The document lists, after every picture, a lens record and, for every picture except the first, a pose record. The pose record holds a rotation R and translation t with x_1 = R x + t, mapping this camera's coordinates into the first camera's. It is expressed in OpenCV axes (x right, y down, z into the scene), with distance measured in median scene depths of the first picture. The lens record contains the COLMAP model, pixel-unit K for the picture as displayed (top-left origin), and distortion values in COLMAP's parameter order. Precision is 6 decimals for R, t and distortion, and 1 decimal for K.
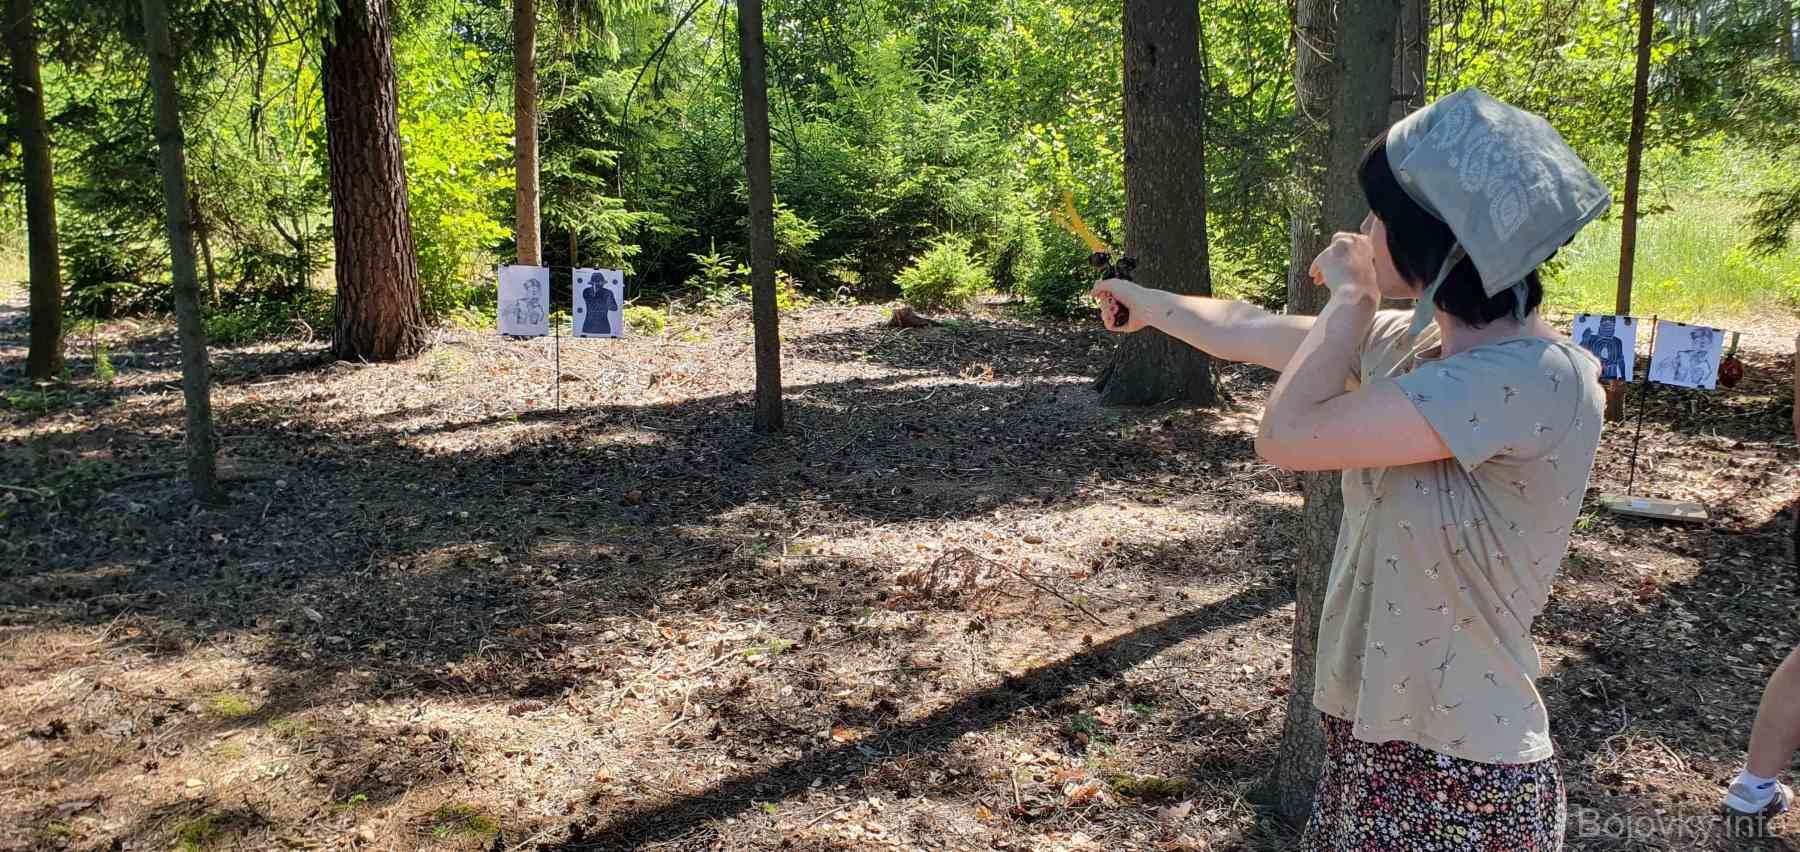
lens RADIAL K [[1314.5, 0, 921.8], [0, 1314.5, 423.1], [0, 0, 1]] dist [0.015605, 0.001381]
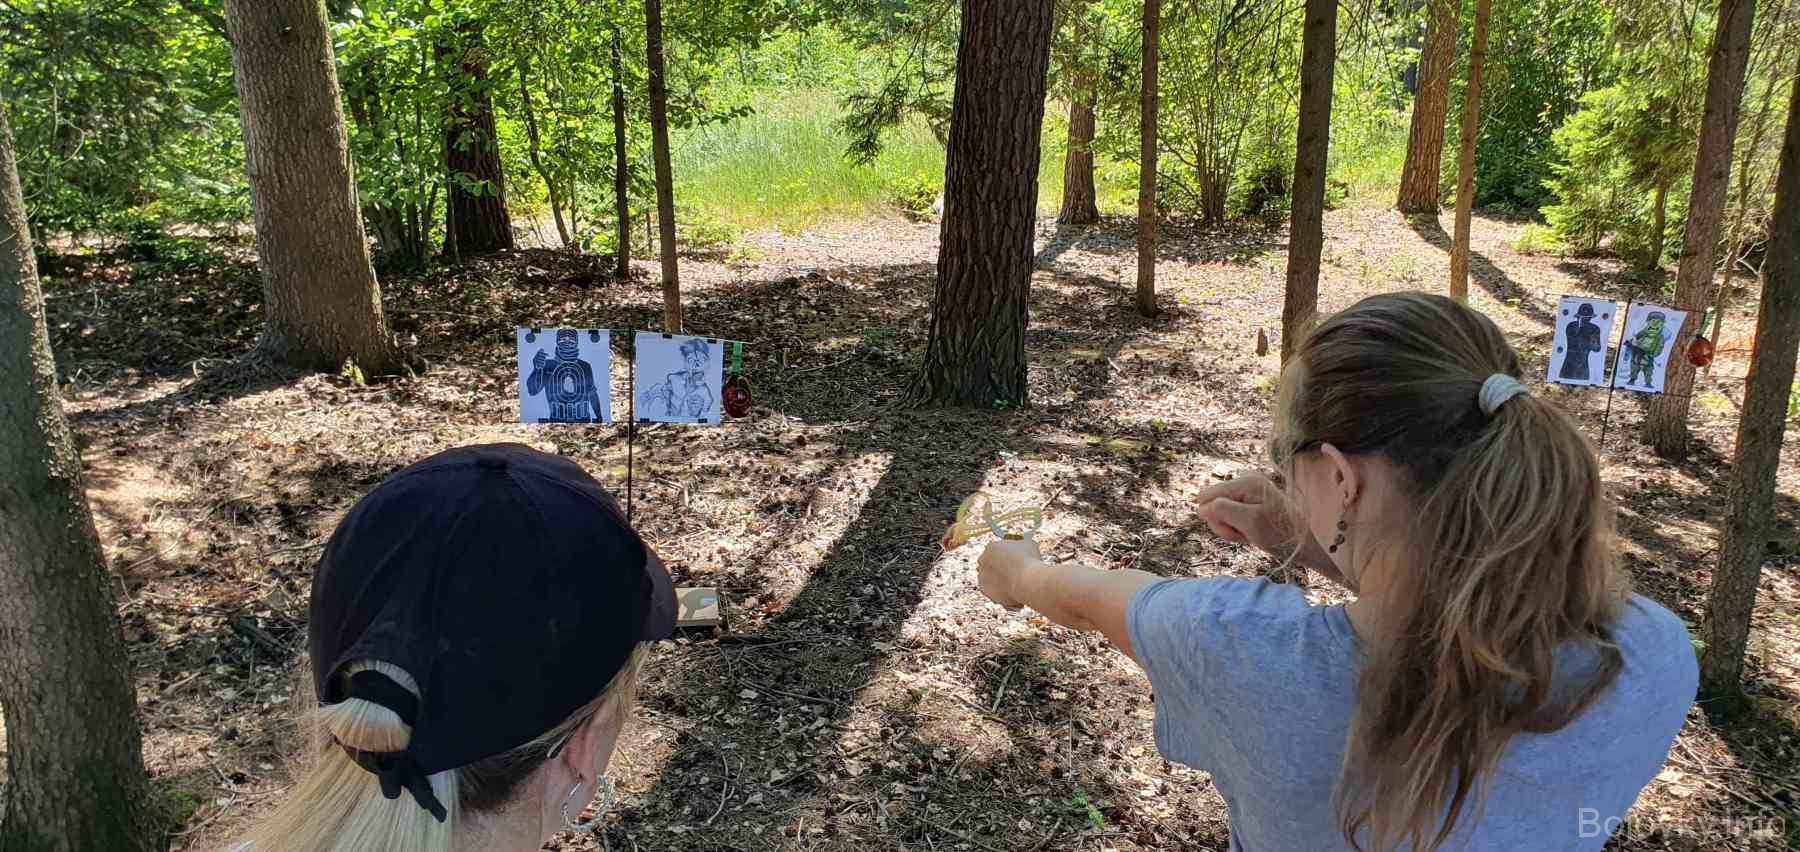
lens RADIAL K [[1314.5, 0, 921.8], [0, 1314.5, 423.1], [0, 0, 1]] dist [0.015605, 0.001381]
pose [[0.844915, -0.129702, 0.518938, 0.290191], [0.079919, 0.989877, 0.117288, -0.088920], [-0.528897, -0.057625, 0.846727, 0.308326]]
